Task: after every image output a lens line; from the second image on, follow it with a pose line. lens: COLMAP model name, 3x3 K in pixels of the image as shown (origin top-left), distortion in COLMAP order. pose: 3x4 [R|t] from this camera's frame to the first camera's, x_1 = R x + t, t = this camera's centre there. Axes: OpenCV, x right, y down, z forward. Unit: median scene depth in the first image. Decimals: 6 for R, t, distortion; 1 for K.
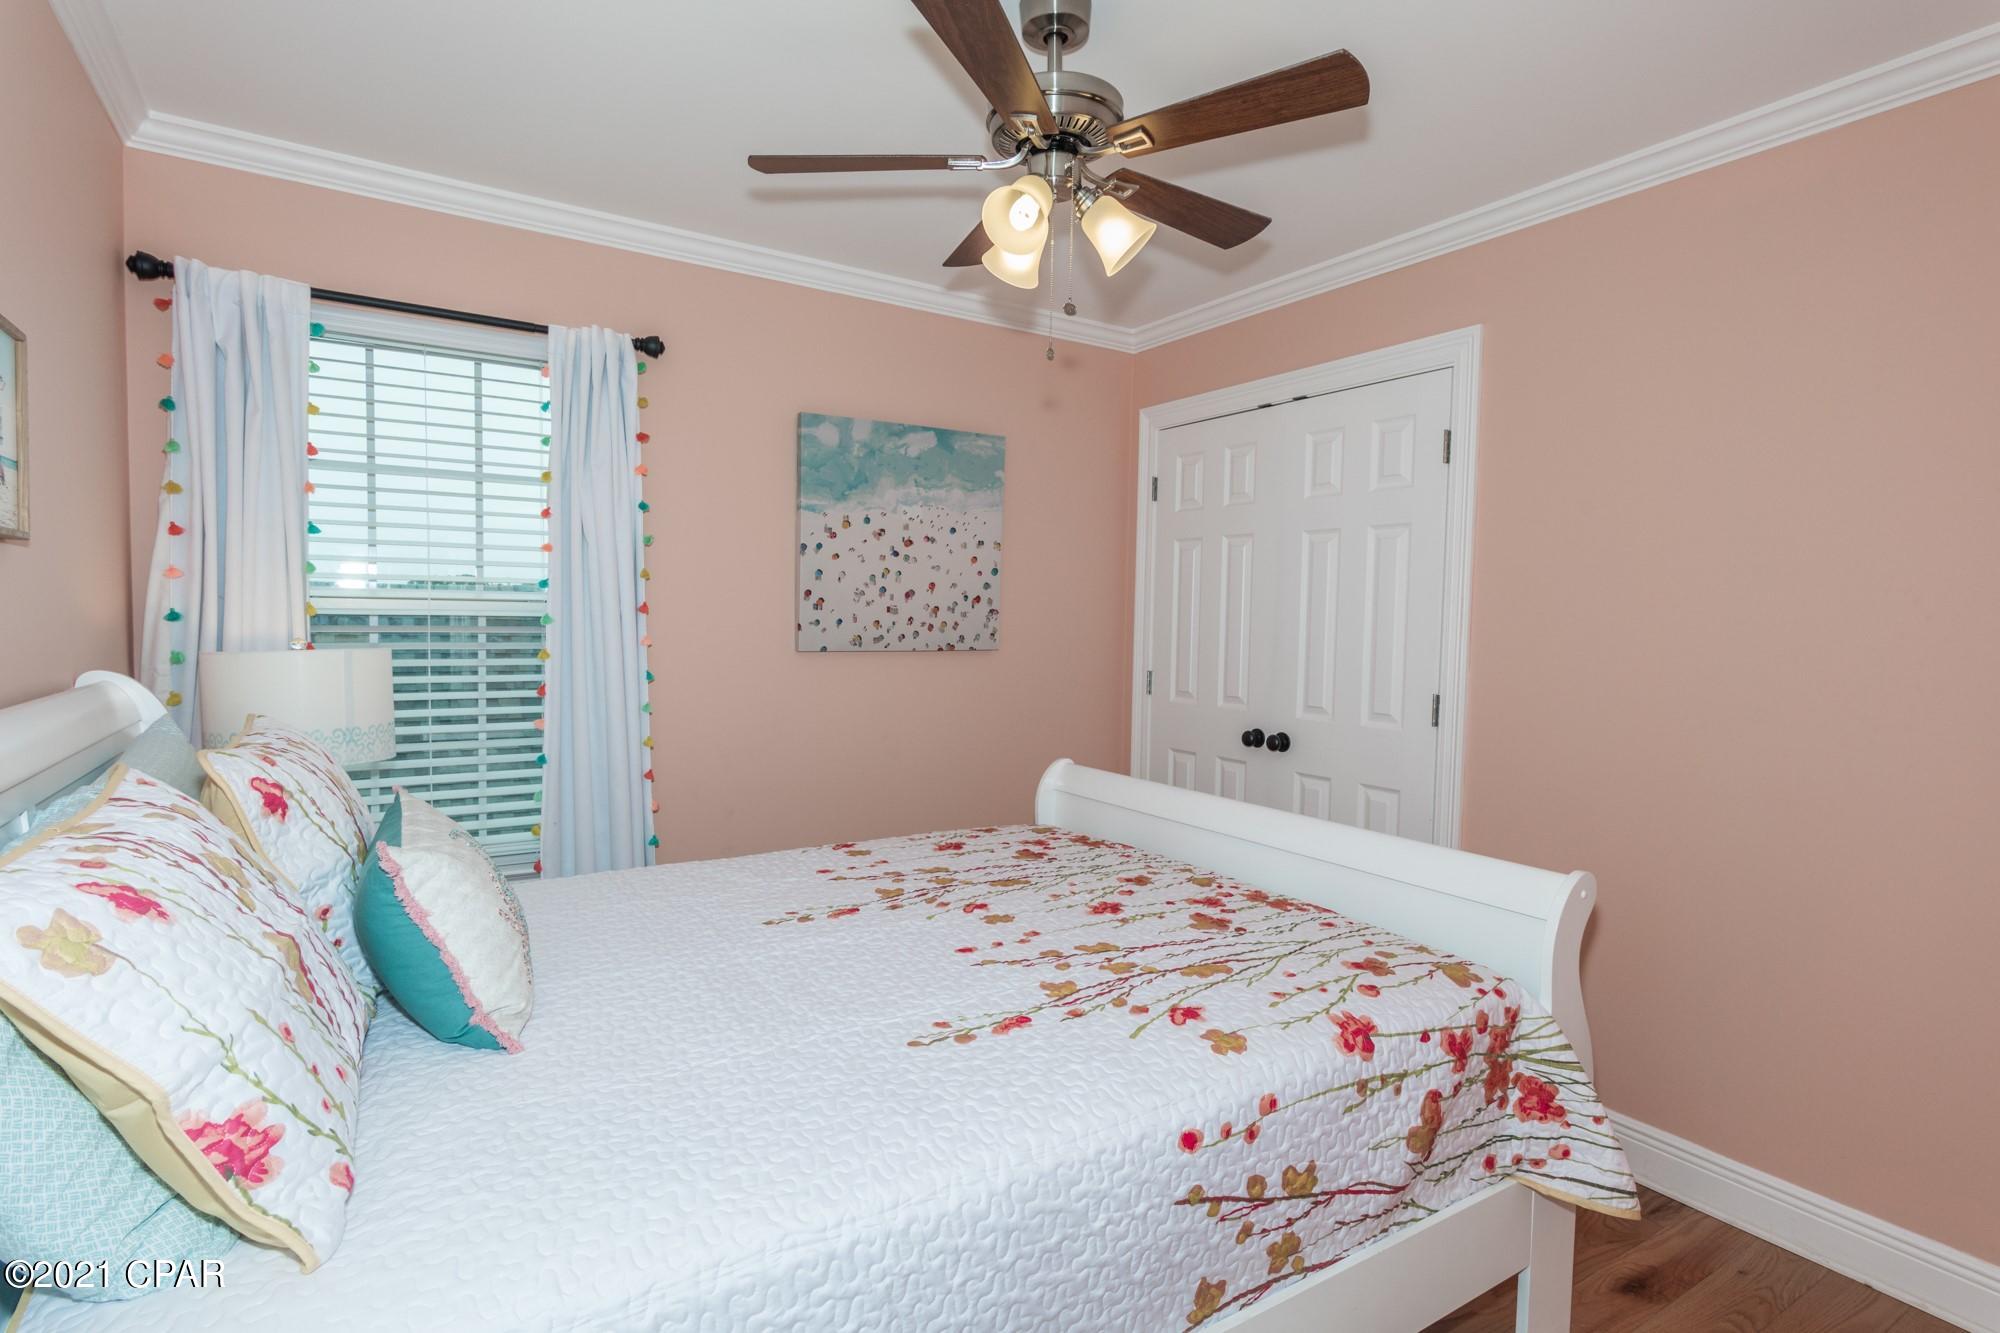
lens RADIAL K [[996.1, 0, 1000.0], [0, 996.1, 666.5], [0, 0, 1]] dist [0.002202, -0.000329]
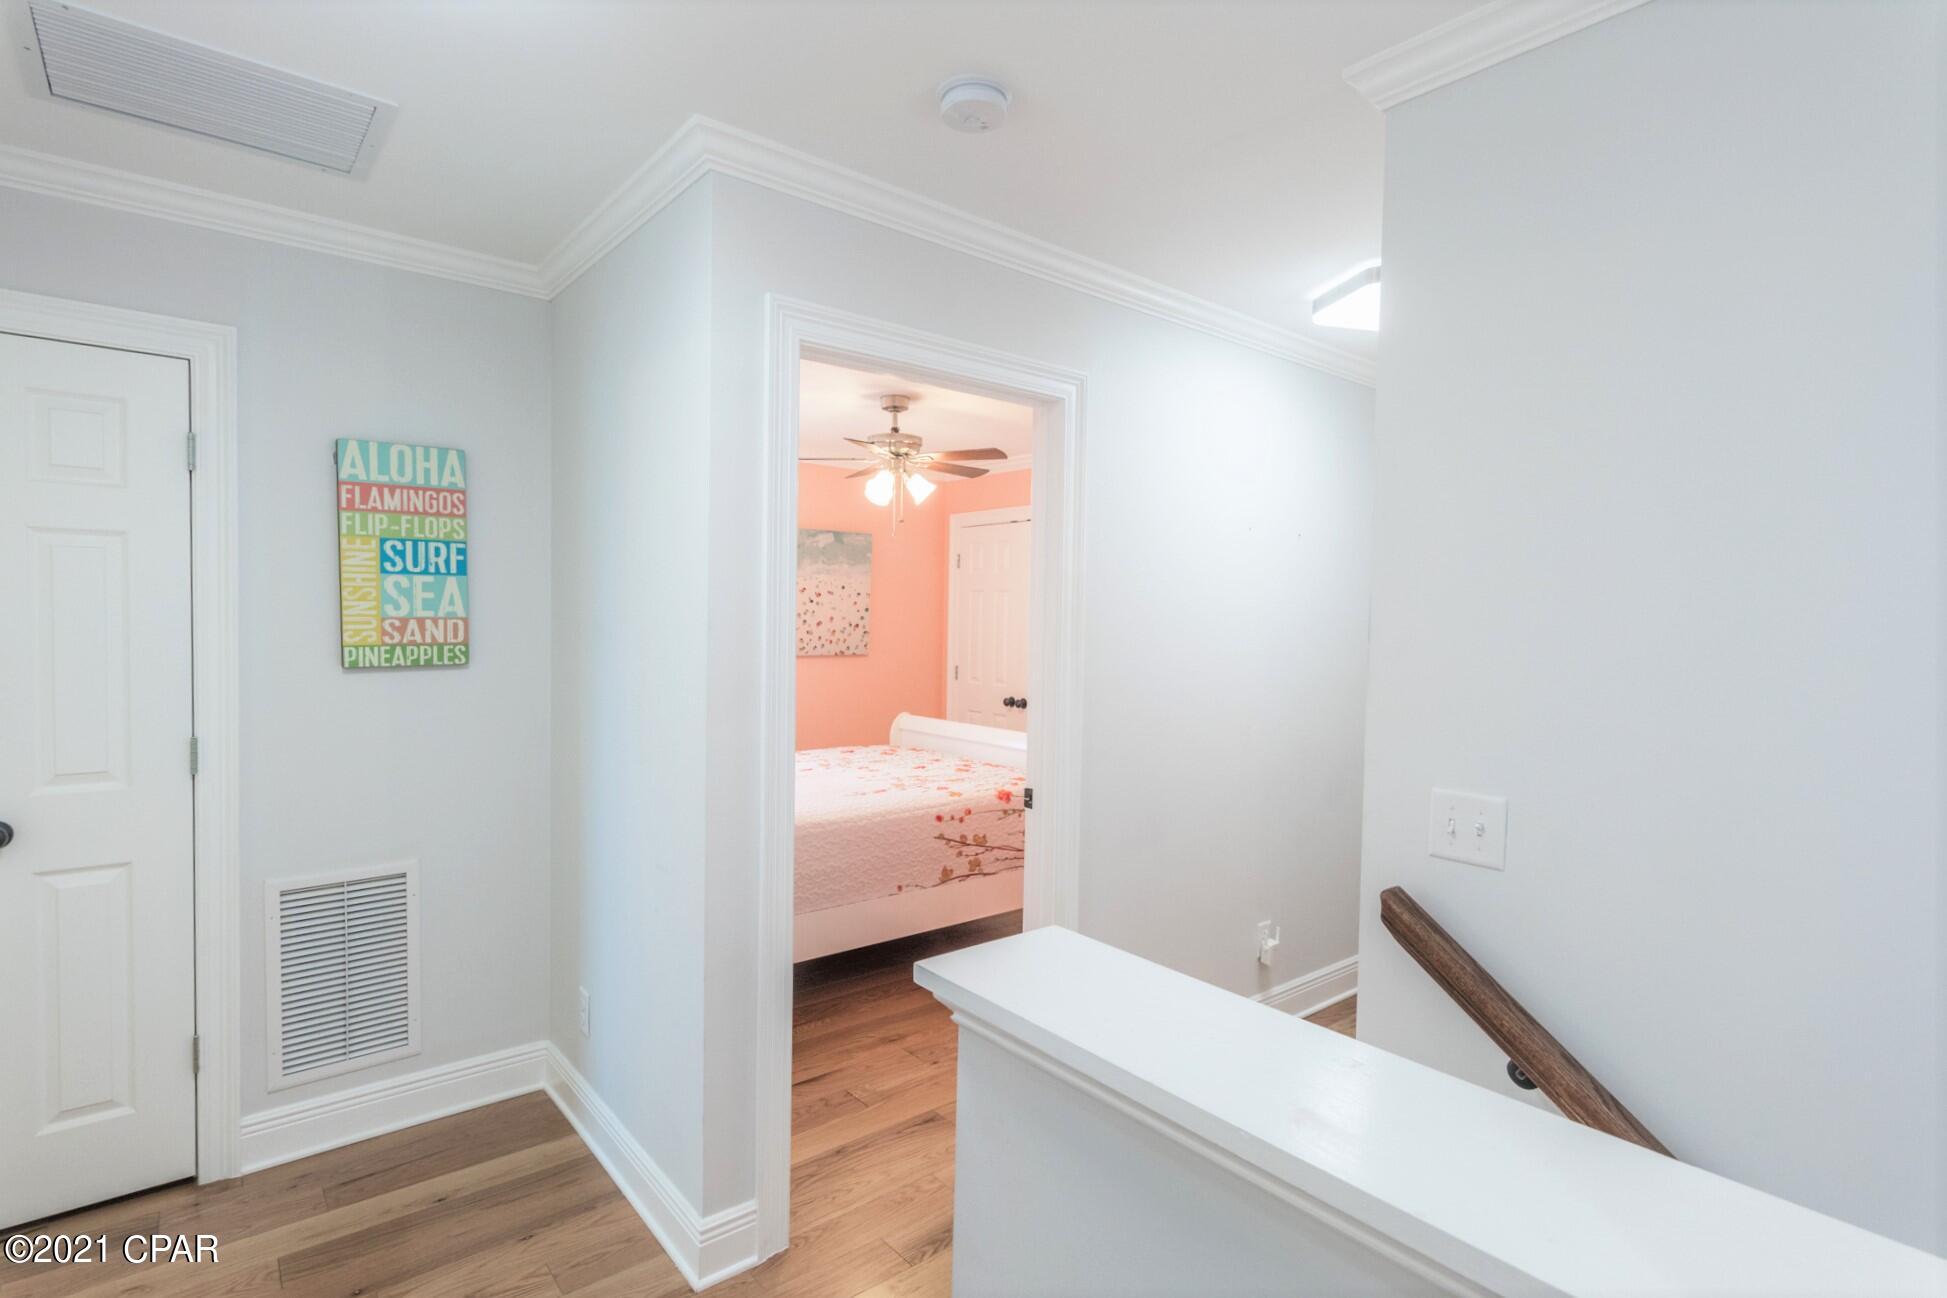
lens RADIAL K [[936.6, 0, 971.1], [0, 936.6, 649.1], [0, 0, 1]] dist [0.001055, 0.000316]
pose [[0.993038, -0.004445, 0.117713, -0.019331], [0.006201, 0.999875, -0.014555, -0.000643], [-0.117633, 0.015184, 0.992941, -0.751496]]
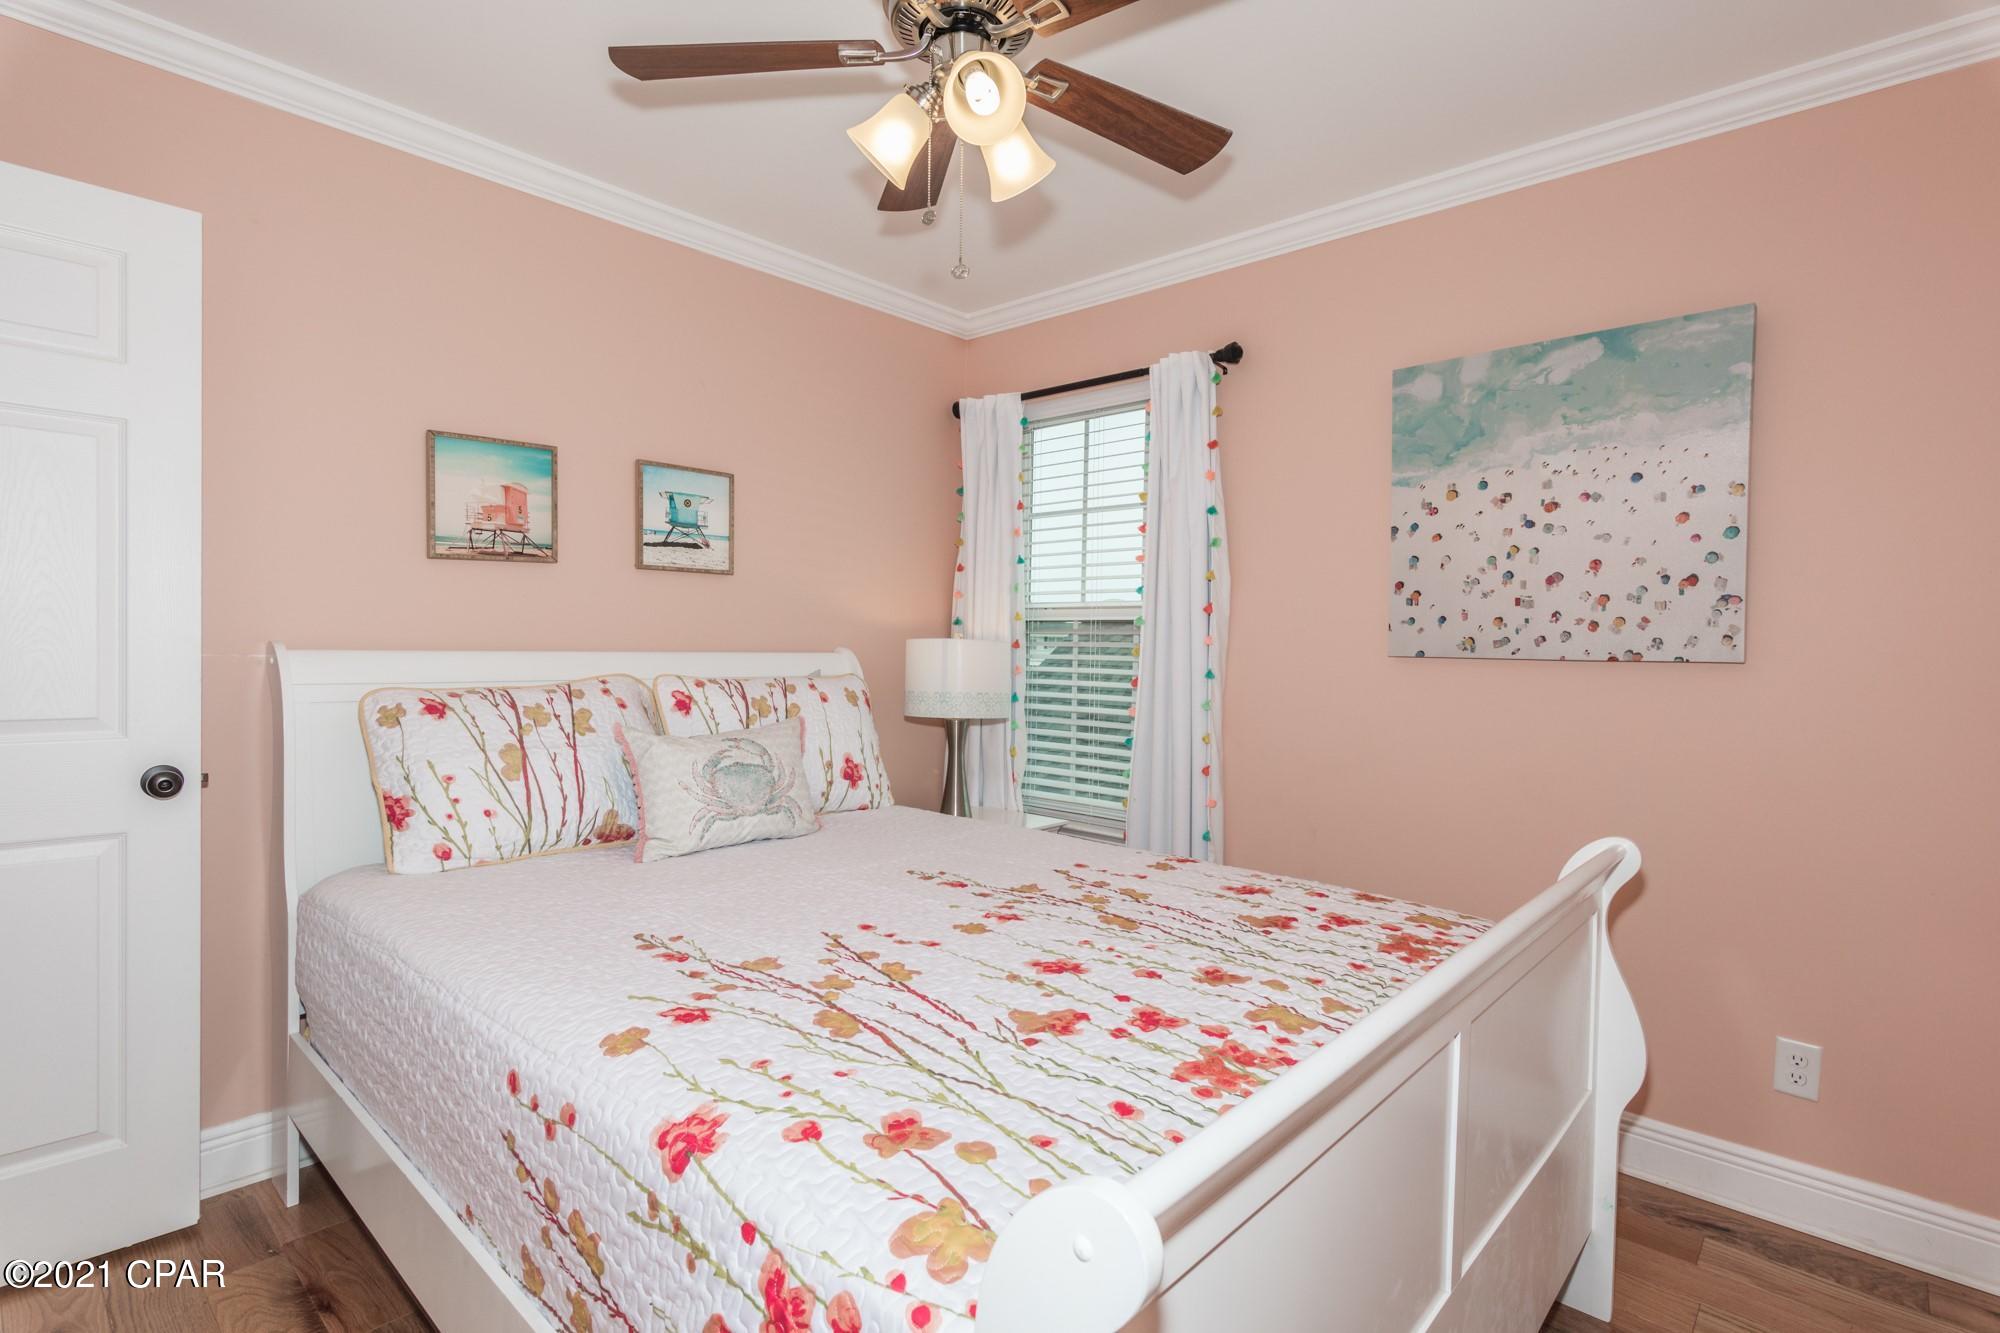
lens RADIAL K [[962.1, 0, 997.6], [0, 962.1, 666.6], [0, 0, 1]] dist [0.001055, 0.000316]
pose [[0.259291, 0.012943, -0.965713, 0.497607], [-0.059283, 0.998238, -0.002538, 0.015239], [0.963978, 0.057908, 0.259601, 0.481012]]
